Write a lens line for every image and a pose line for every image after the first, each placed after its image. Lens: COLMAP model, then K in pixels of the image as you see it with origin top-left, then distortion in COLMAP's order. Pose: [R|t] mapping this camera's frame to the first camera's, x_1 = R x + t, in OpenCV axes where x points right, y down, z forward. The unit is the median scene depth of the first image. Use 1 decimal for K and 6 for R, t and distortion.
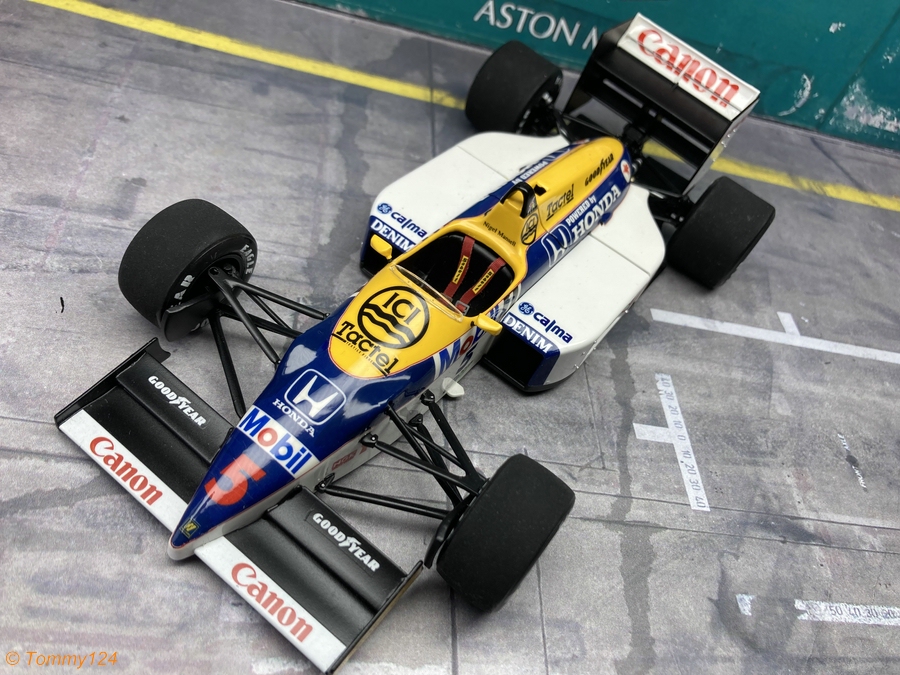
lens RADIAL K [[757.4, 0, 445.8], [0, 757.4, 331.6], [0, 0, 1]] dist [-0.018826, 0.025806]
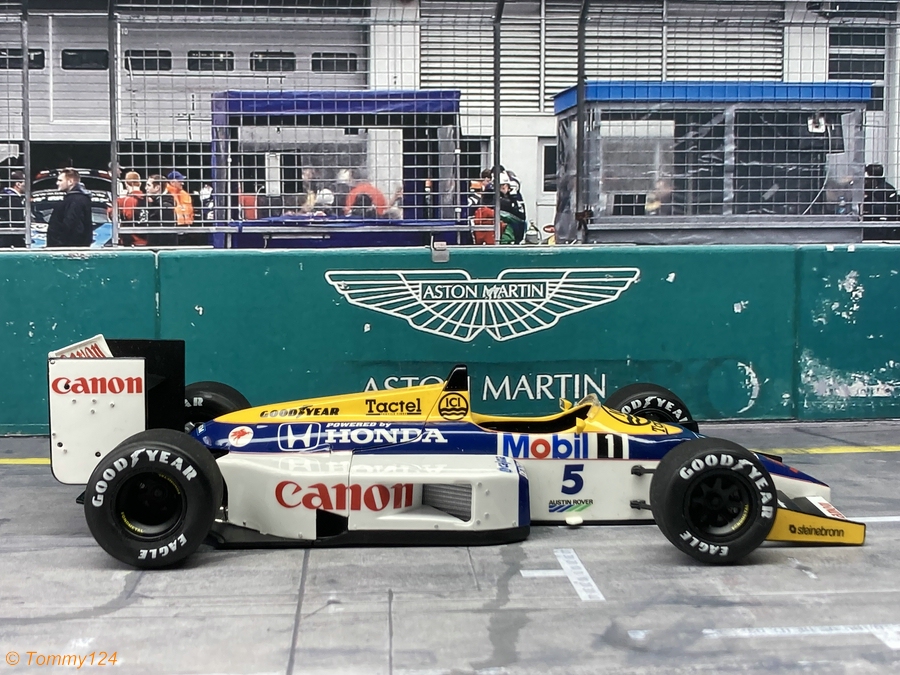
lens RADIAL K [[1300.9, 0, 445.6], [0, 1300.9, 316.4], [0, 0, 1]] dist [0.065076, 0.000000]
pose [[0.958649, -0.284573, 0.003136, 0.230245], [0.209177, 0.697100, -0.685781, 0.908993], [0.192969, 0.658080, 0.727801, -0.337229]]
